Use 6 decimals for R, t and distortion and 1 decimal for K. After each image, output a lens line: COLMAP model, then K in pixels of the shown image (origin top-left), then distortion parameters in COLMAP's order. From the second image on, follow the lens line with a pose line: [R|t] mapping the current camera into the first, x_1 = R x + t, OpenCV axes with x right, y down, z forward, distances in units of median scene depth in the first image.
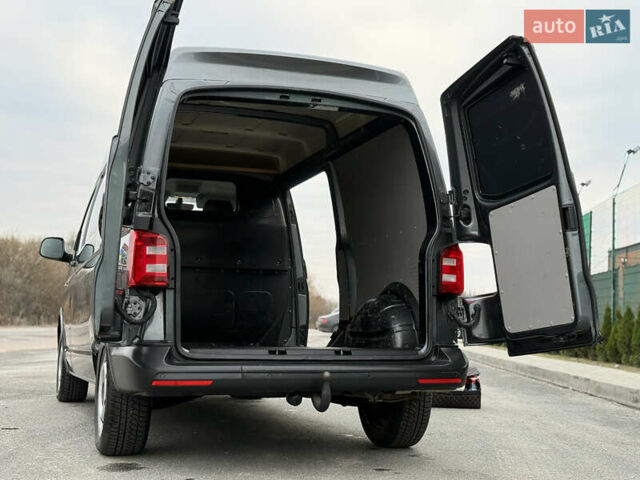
lens RADIAL K [[914.3, 0, 320.0], [0, 914.3, 240.0], [0, 0, 1]] dist [0.176281, -0.115928]
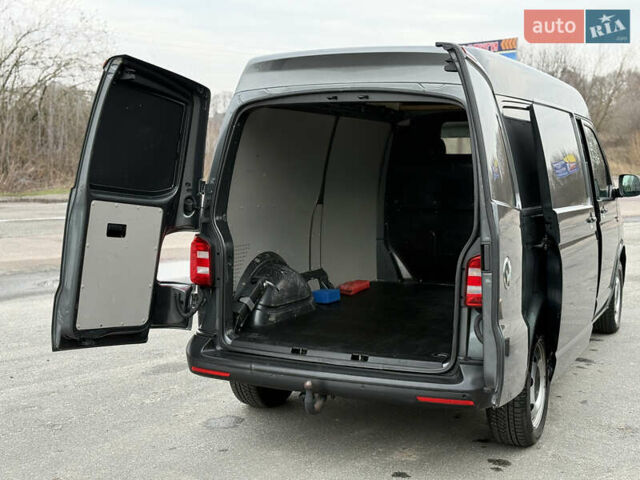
lens RADIAL K [[914.3, 0, 320.0], [0, 914.3, 240.0], [0, 0, 1]] dist [0.176281, -0.115928]
pose [[0.721556, 0.059821, -0.689767, 0.665756], [0.069303, 0.985016, 0.157923, -0.164919], [0.688879, -0.161754, 0.706599, 0.260823]]
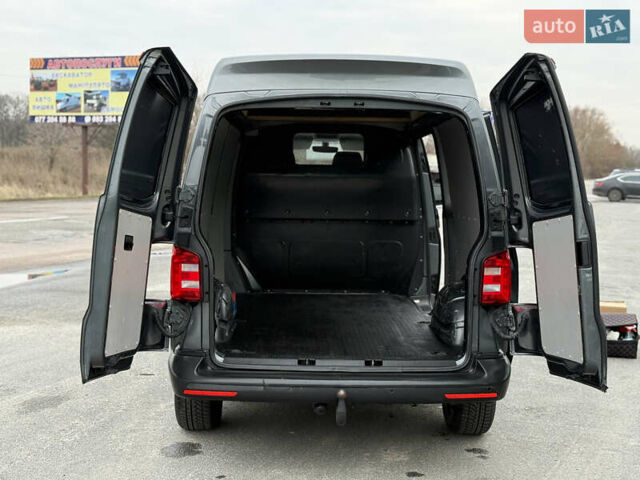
lens RADIAL K [[914.3, 0, 320.0], [0, 914.3, 240.0], [0, 0, 1]] dist [0.176281, -0.115928]
pose [[0.950957, 0.023534, -0.308426, 0.271273], [0.027916, 0.986503, 0.161348, -0.173480], [0.308060, -0.162046, 0.937465, 0.042656]]
